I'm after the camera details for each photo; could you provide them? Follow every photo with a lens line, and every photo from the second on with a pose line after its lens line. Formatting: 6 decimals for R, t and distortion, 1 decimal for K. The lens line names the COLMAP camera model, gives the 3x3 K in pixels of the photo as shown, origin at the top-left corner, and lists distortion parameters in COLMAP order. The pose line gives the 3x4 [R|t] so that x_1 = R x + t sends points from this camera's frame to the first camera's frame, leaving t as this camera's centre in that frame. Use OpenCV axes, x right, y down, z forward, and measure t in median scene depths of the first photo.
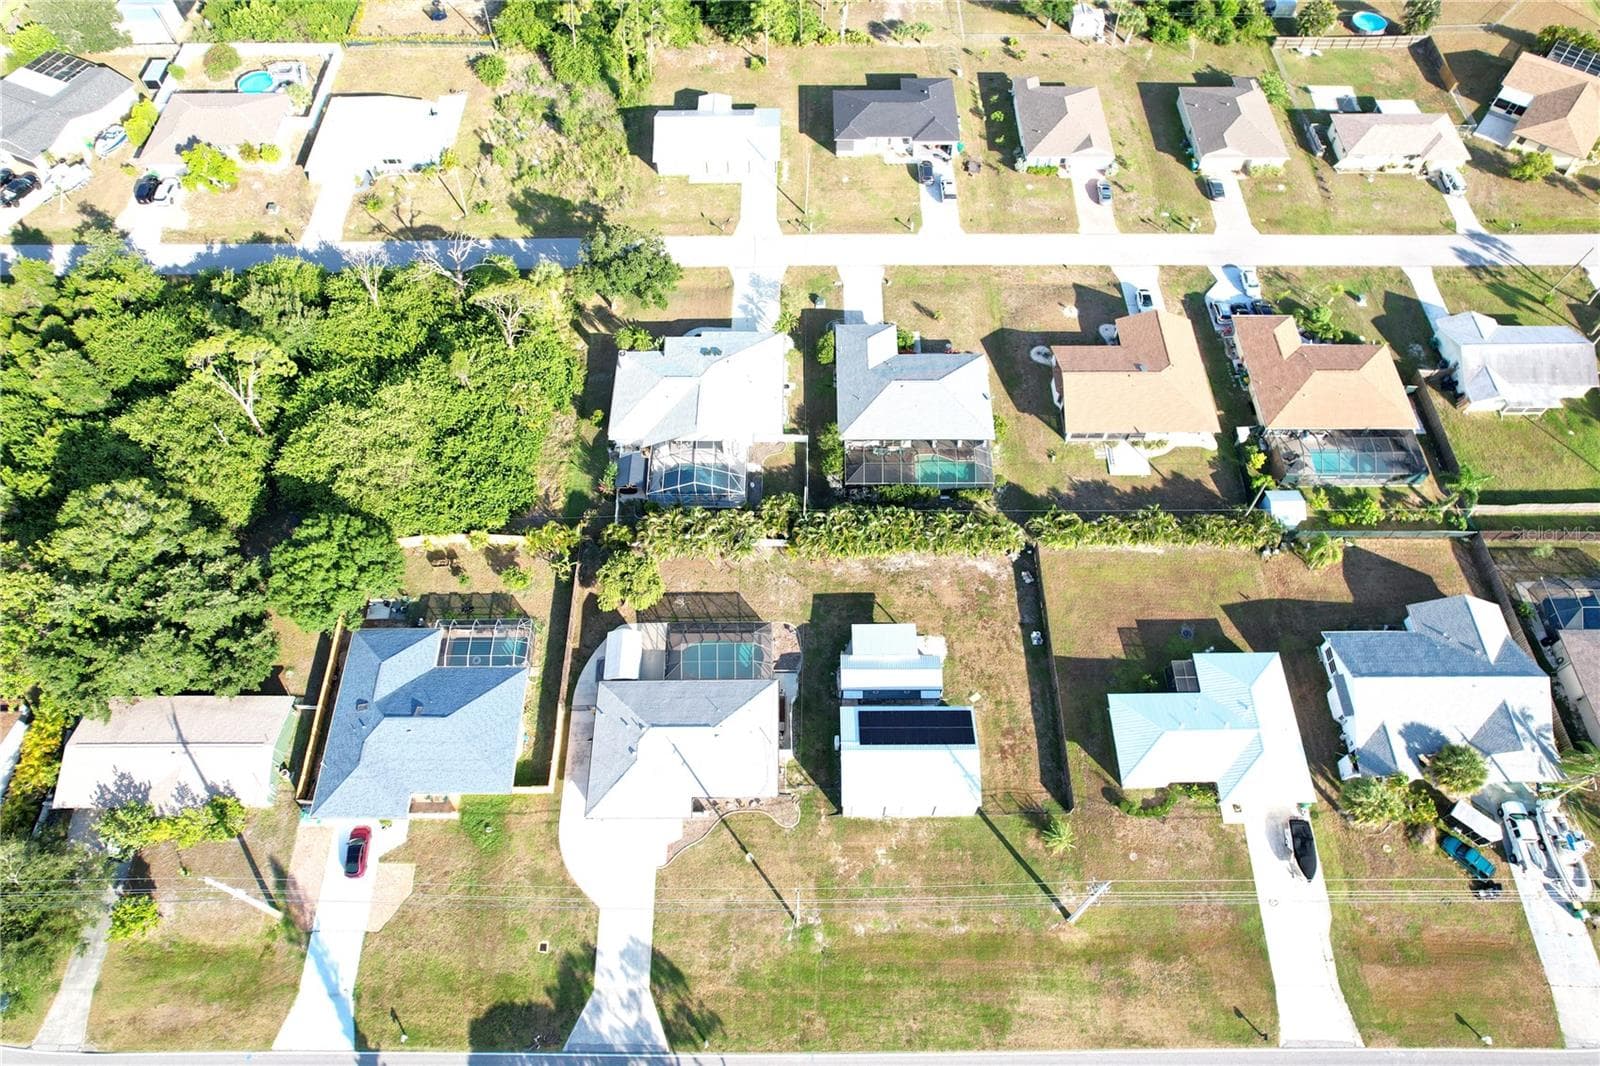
lens RADIAL K [[1022.4, 0, 797.2], [0, 1022.4, 540.3], [0, 0, 1]] dist [-0.069086, 0.061924]
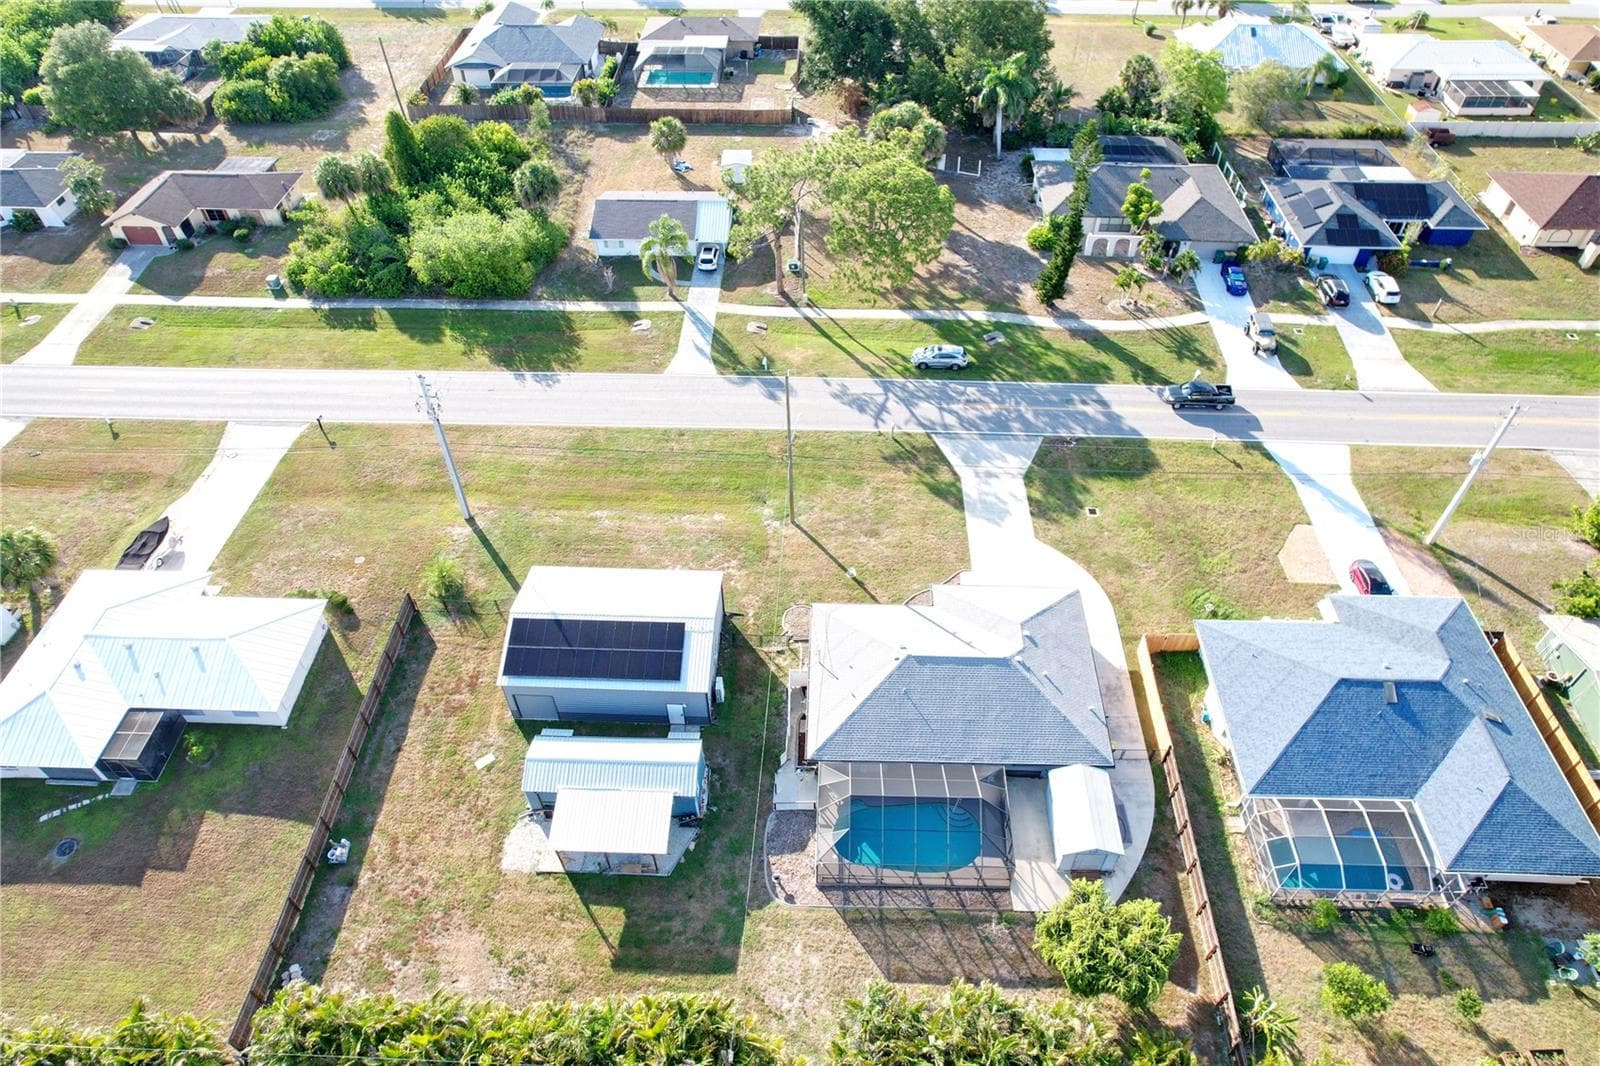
lens RADIAL K [[1022.4, 0, 799.7], [0, 1022.4, 534.9], [0, 0, 1]] dist [-0.069086, 0.061924]
pose [[-0.998943, -0.009990, 0.044866, -0.034284], [0.045942, -0.247120, 0.967895, -0.340790], [0.001418, 0.968933, 0.247318, 0.629779]]
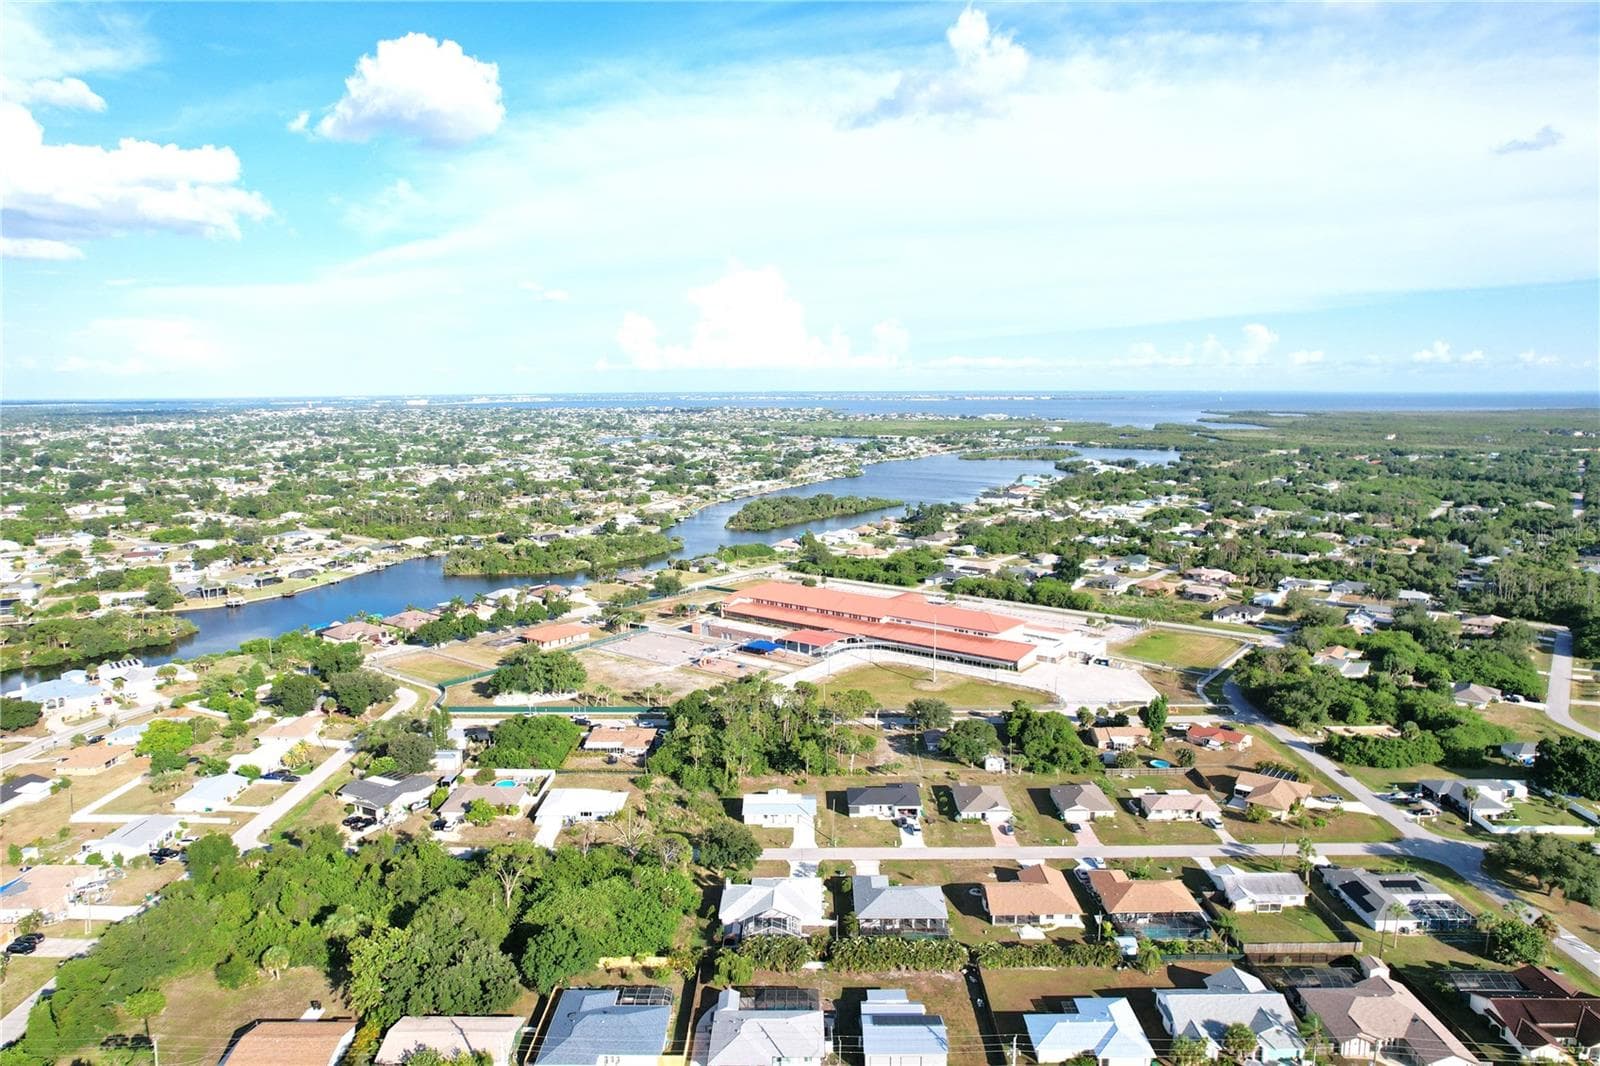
lens RADIAL K [[1022.4, 0, 799.3], [0, 1022.4, 538.5], [0, 0, 1]] dist [-0.069086, 0.061924]
pose [[0.999958, 0.003006, -0.008691, -0.038993], [-0.008605, 0.639164, -0.769023, 0.780710], [0.003244, 0.769065, 0.639162, -0.545813]]
